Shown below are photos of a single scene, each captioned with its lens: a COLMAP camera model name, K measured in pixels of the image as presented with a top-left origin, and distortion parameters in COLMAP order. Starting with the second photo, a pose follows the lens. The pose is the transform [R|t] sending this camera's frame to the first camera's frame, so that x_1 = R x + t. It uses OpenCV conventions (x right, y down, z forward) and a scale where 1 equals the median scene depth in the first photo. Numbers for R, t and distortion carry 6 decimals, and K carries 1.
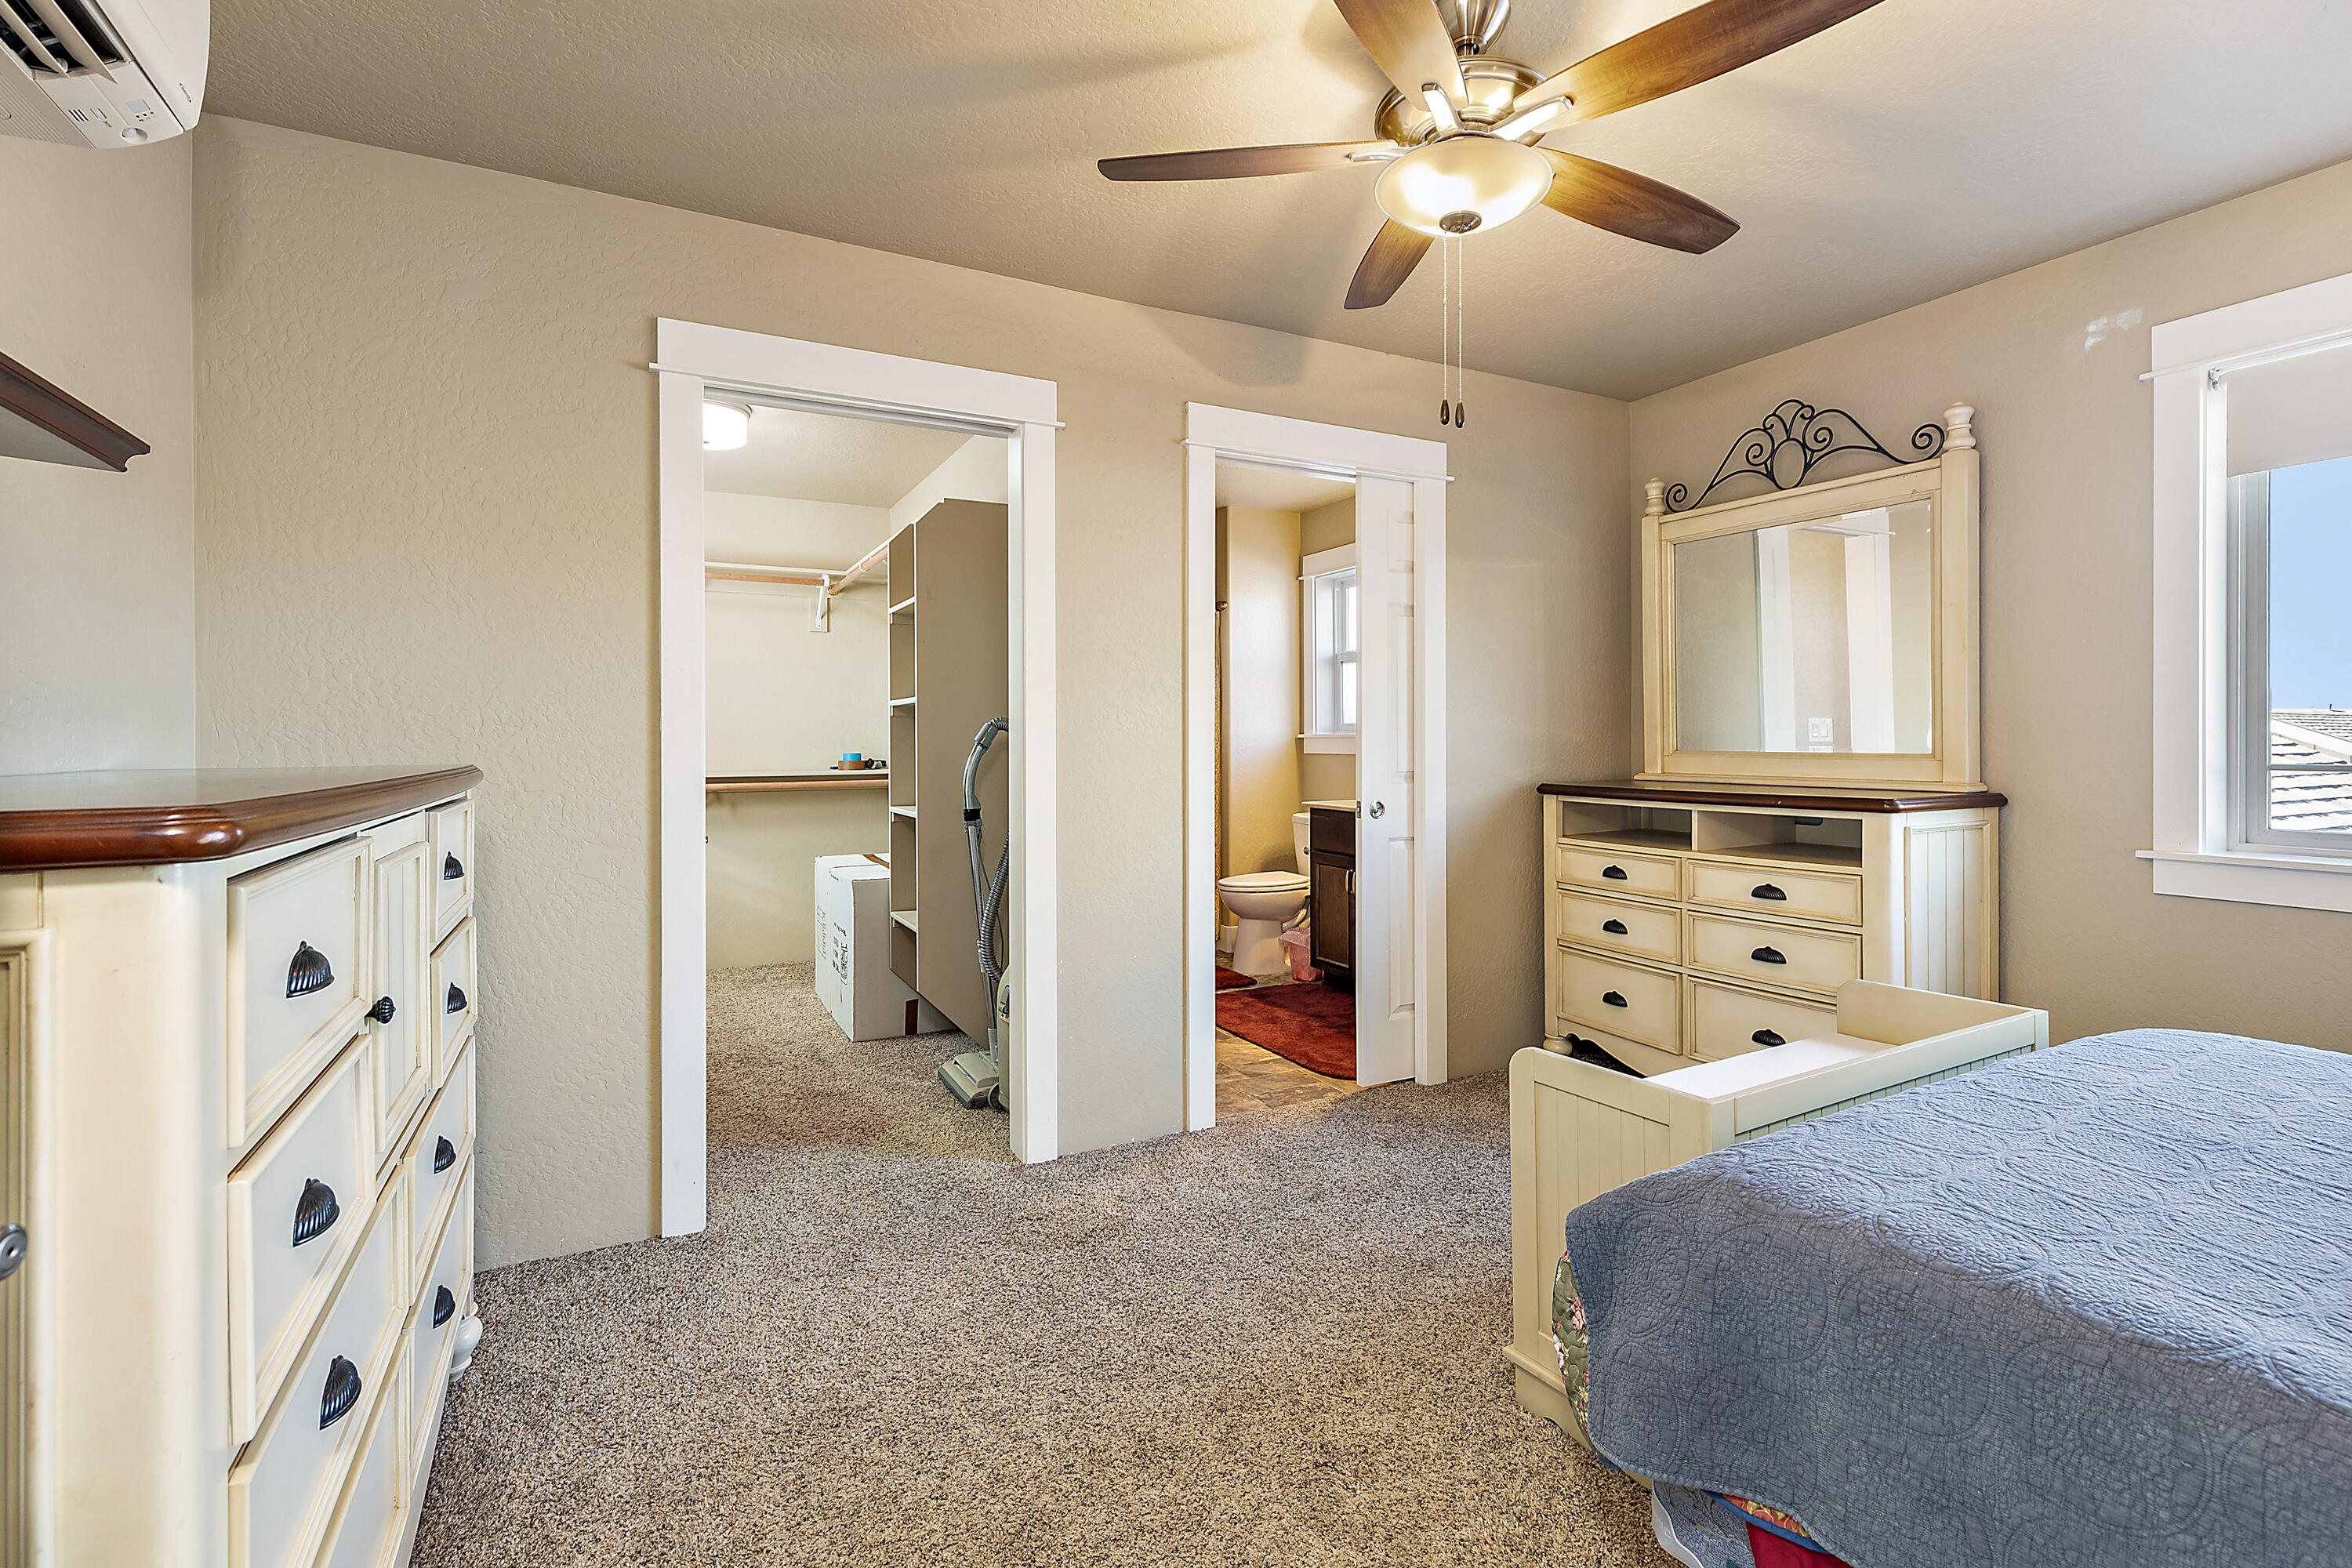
lens RADIAL K [[1079.8, 0, 1195.0], [0, 1079.8, 734.2], [0, 0, 1]] dist [0.000583, -0.000028]
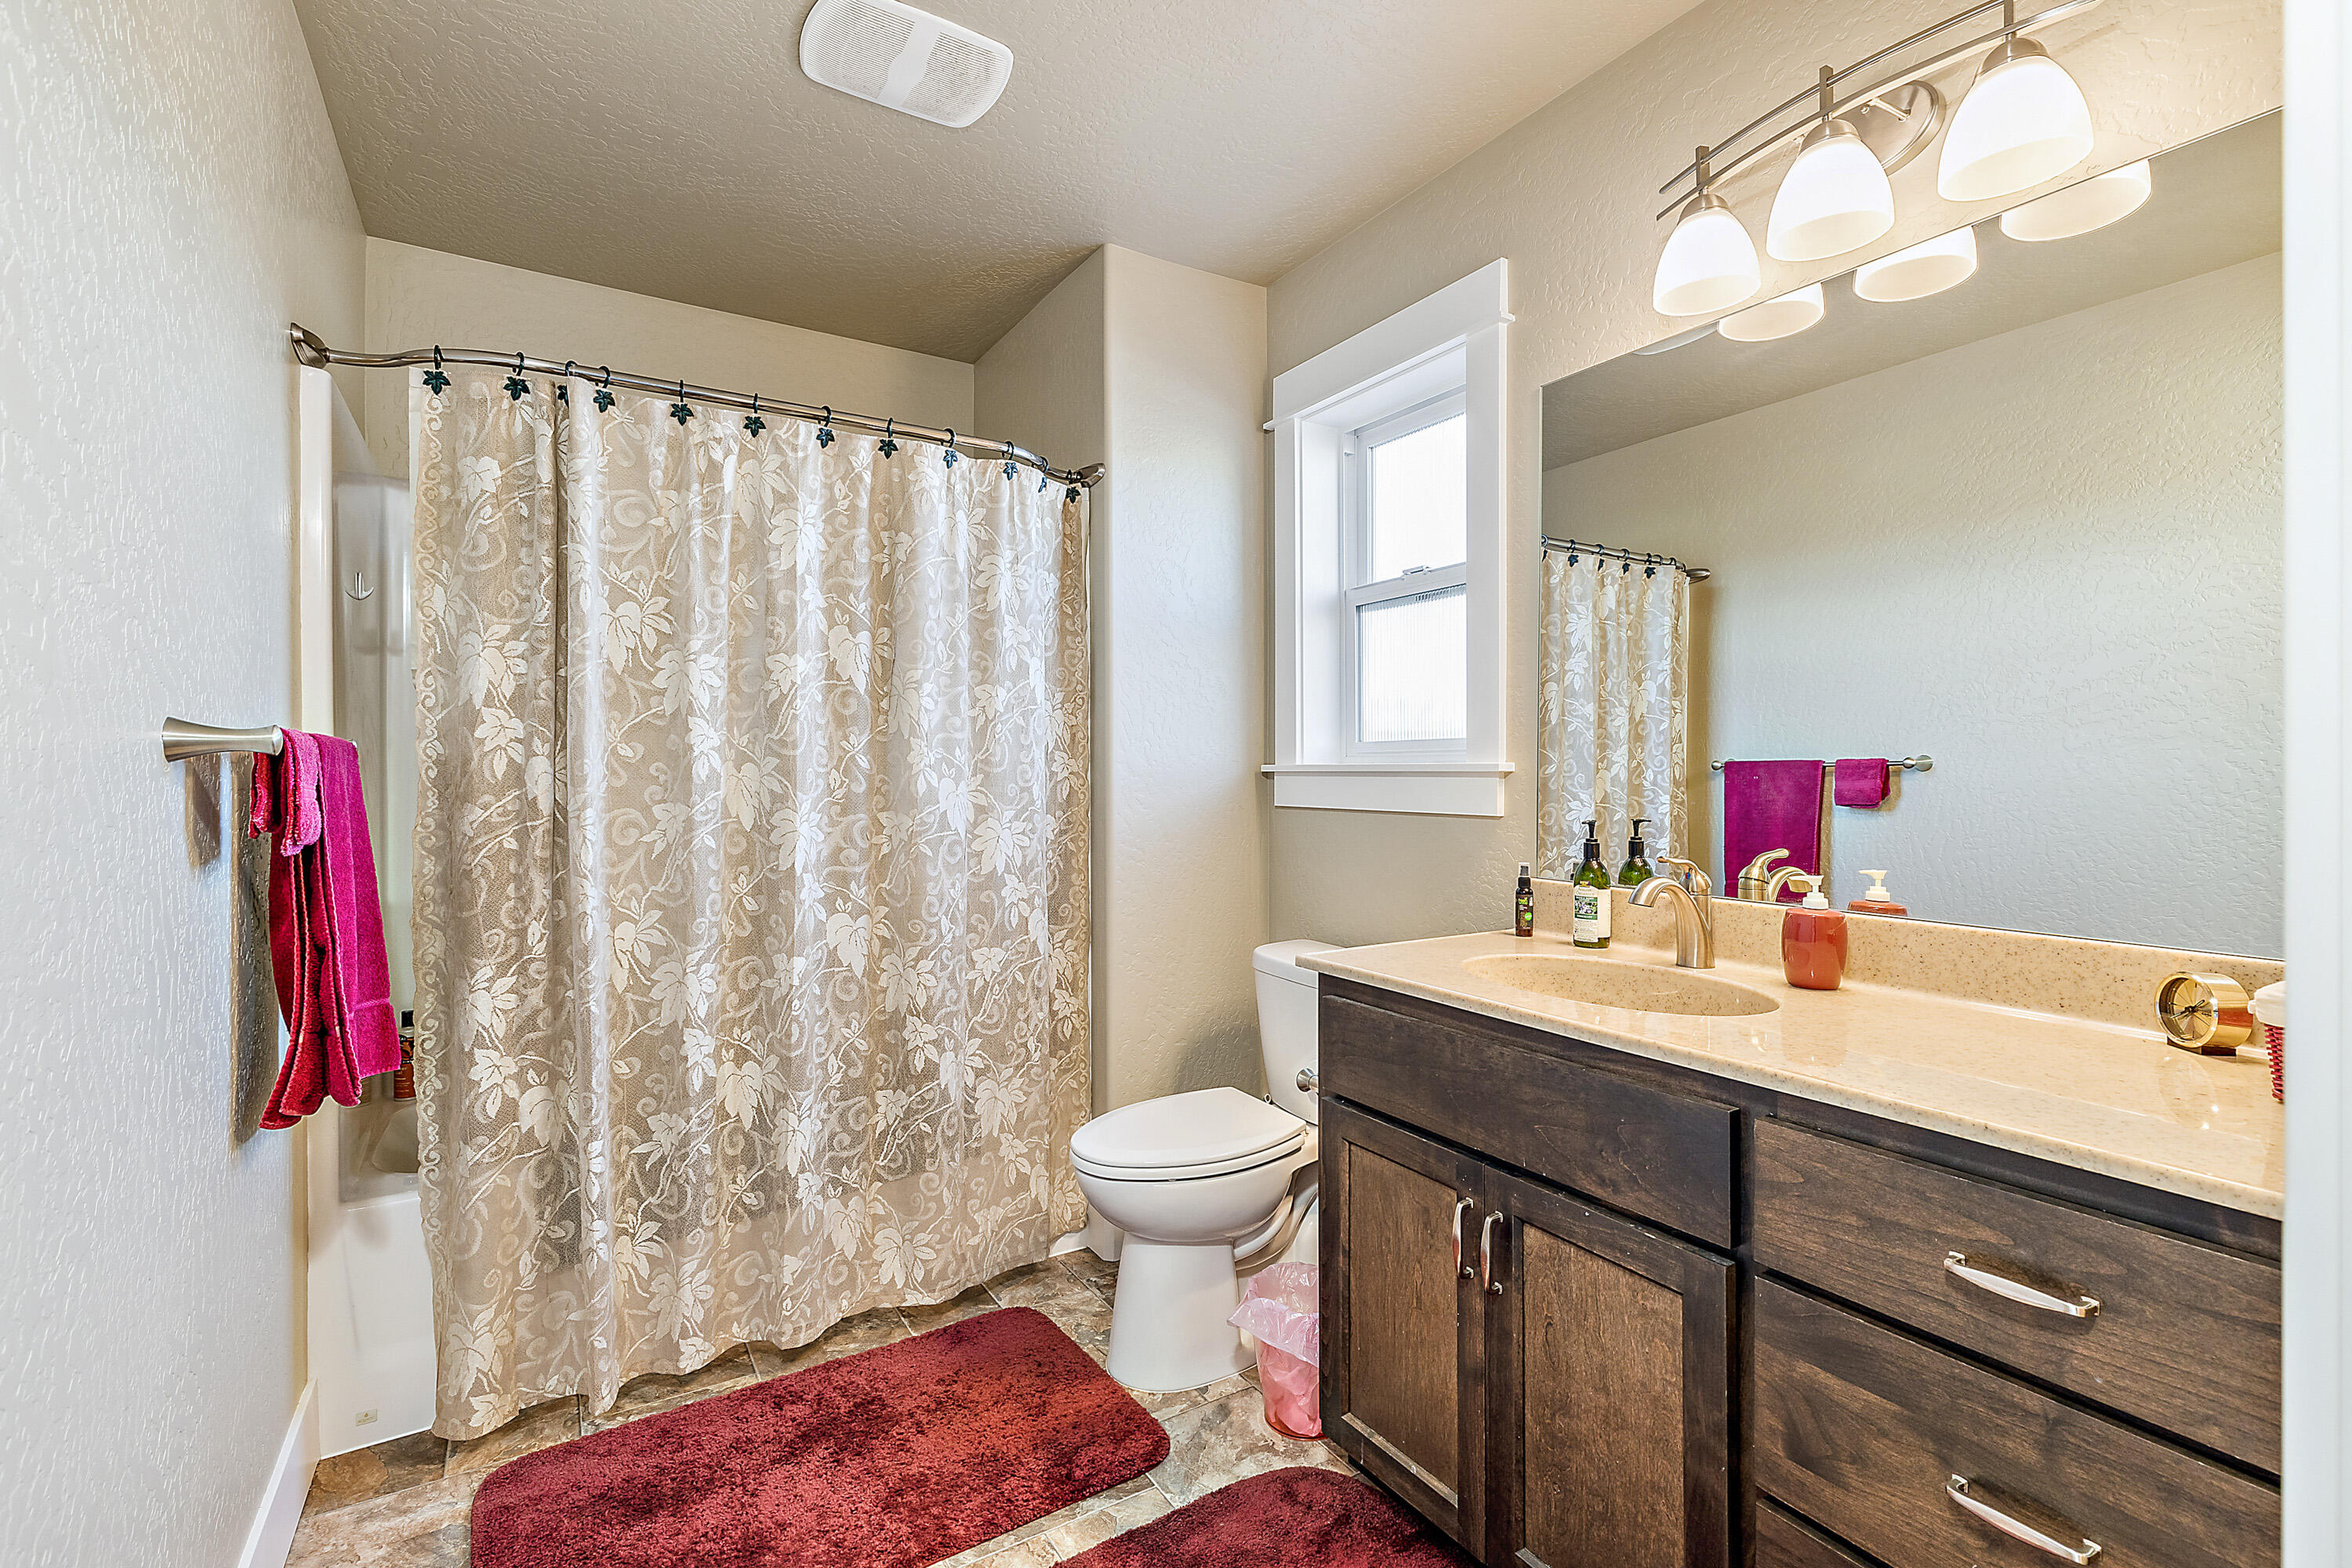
lens RADIAL K [[1075.2, 0, 1191.7], [0, 1075.2, 766.5], [0, 0, 1]] dist [0.002626, -0.000227]
pose [[0.997550, 0.000768, 0.069952, 0.056150], [-0.000716, 0.999999, -0.000772, 0.002676], [-0.069952, 0.000720, 0.997550, 0.911843]]
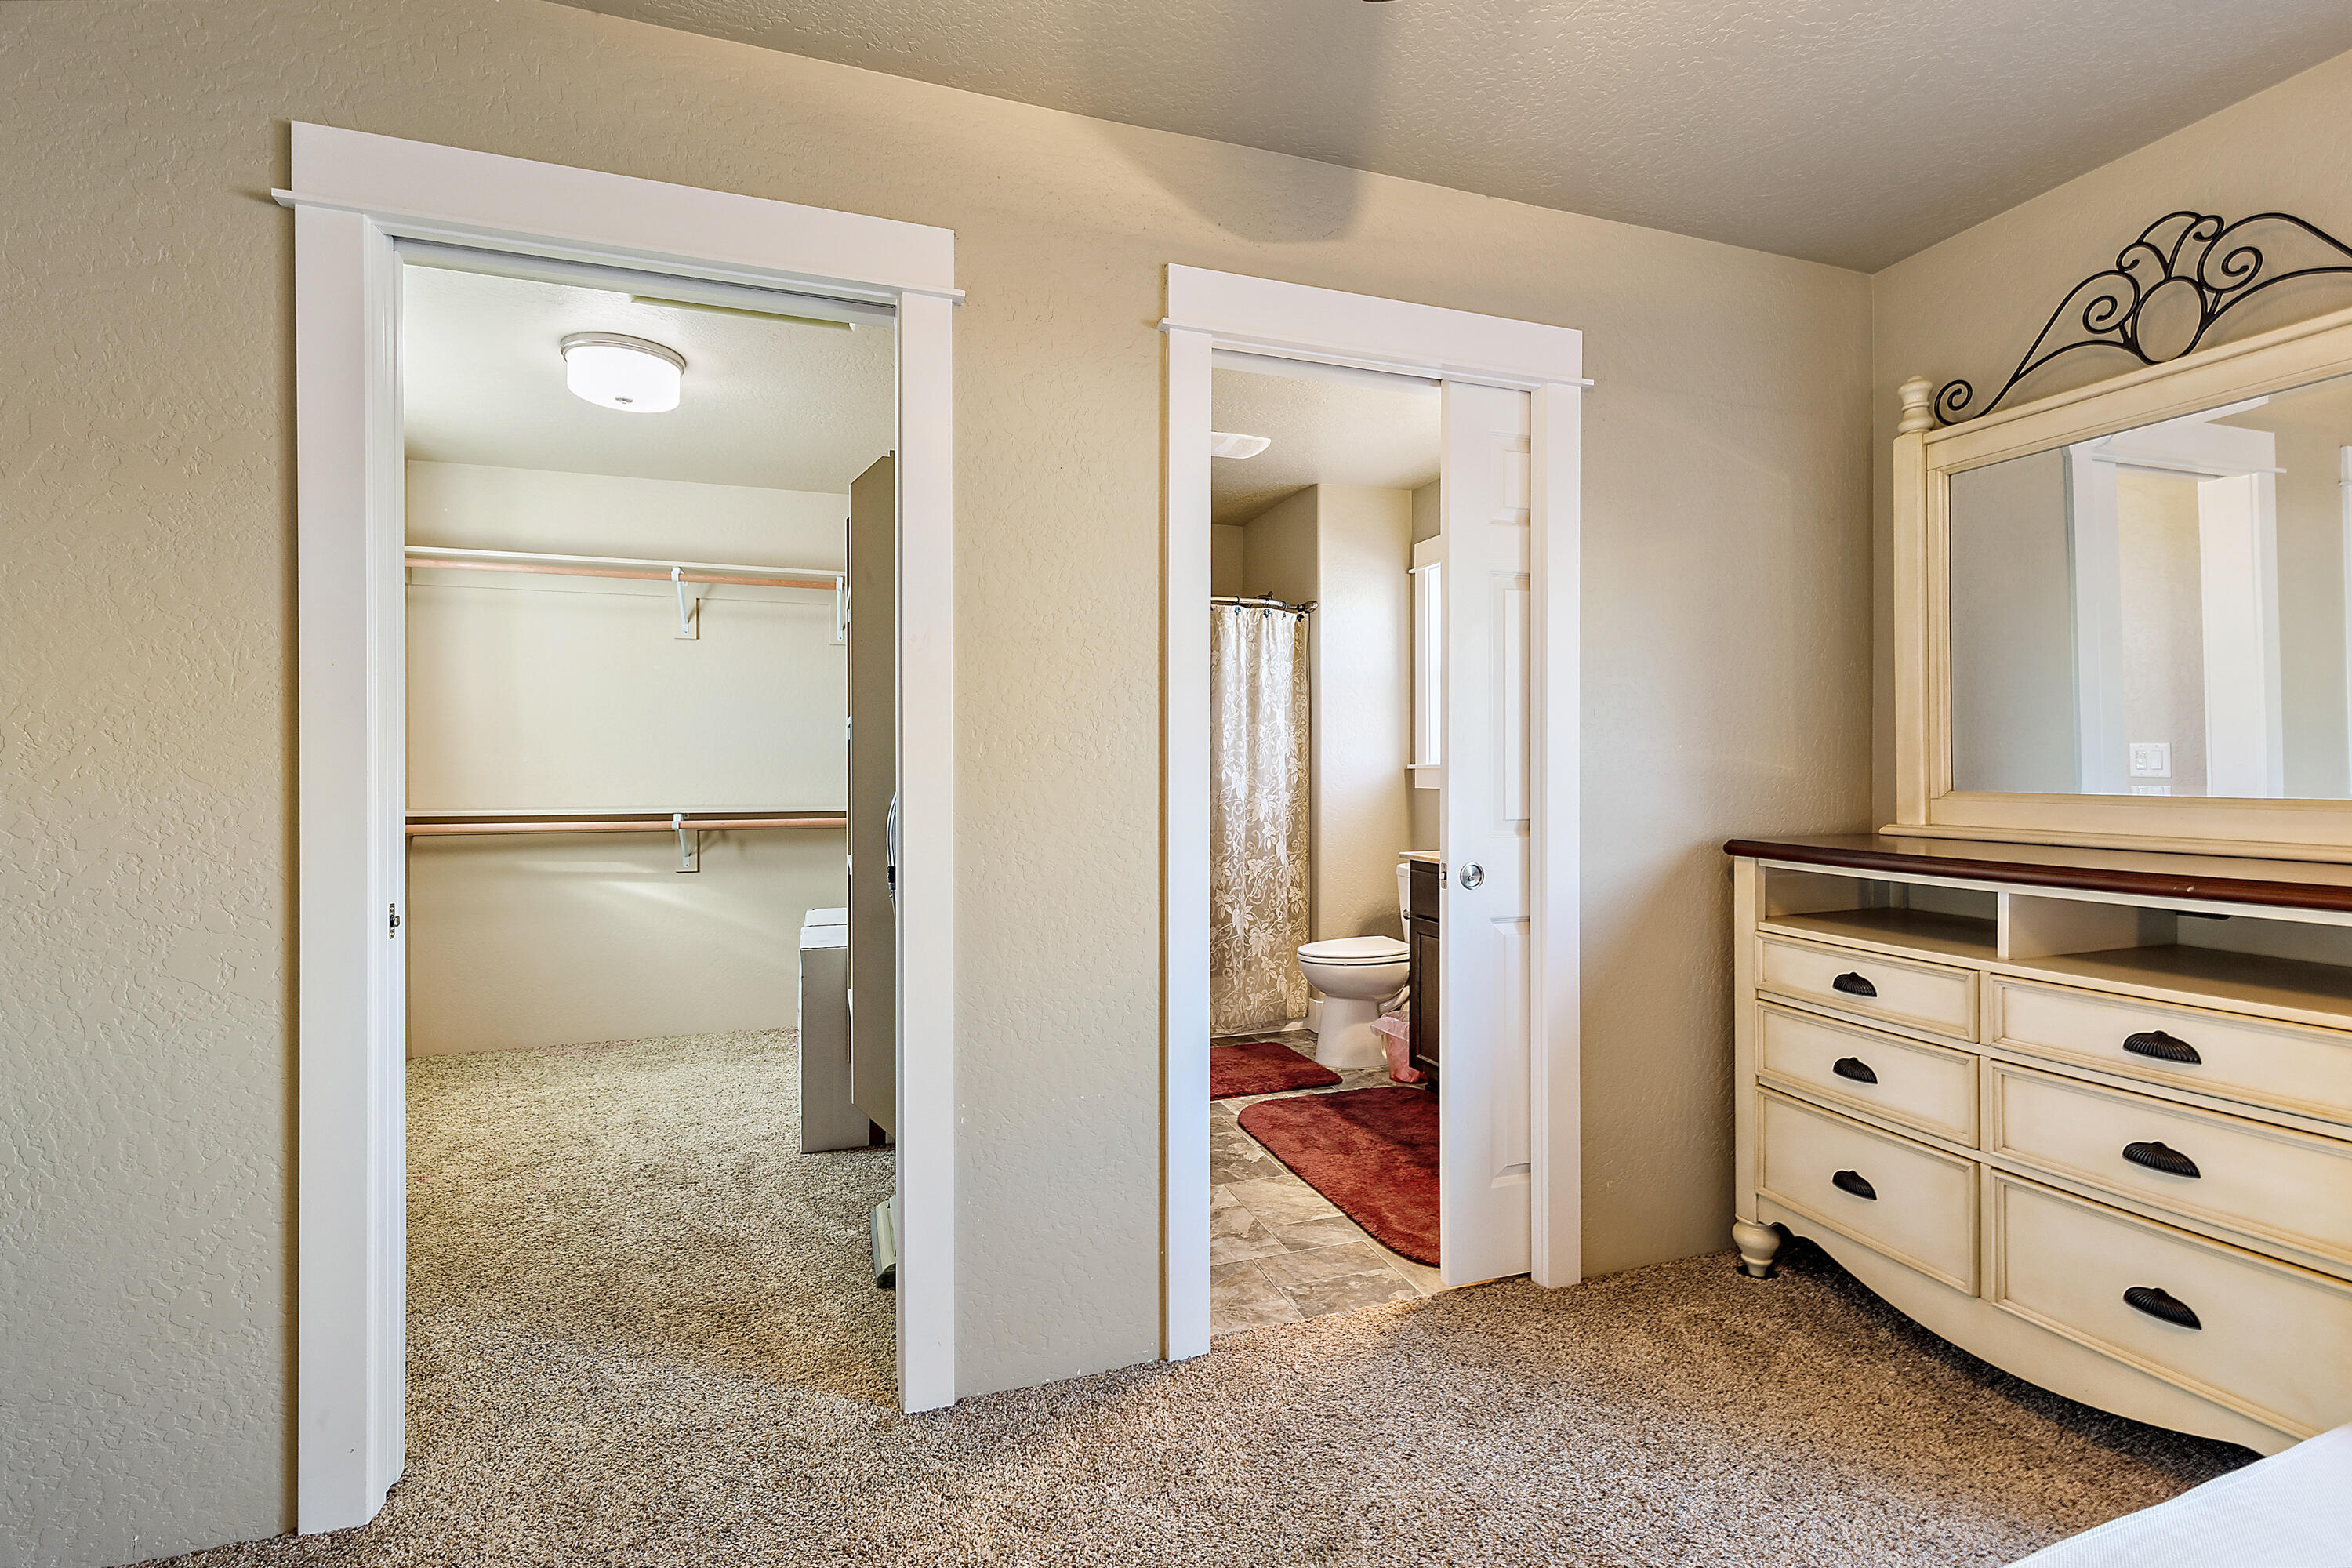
lens RADIAL K [[1075.2, 0, 1191.7], [0, 1075.2, 766.5], [0, 0, 1]] dist [0.002626, -0.000227]
pose [[0.988718, 0.002259, -0.149774, 0.093923], [-0.001960, 0.999996, 0.002142, 0.000098], [0.149778, -0.001824, 0.988718, 0.302735]]
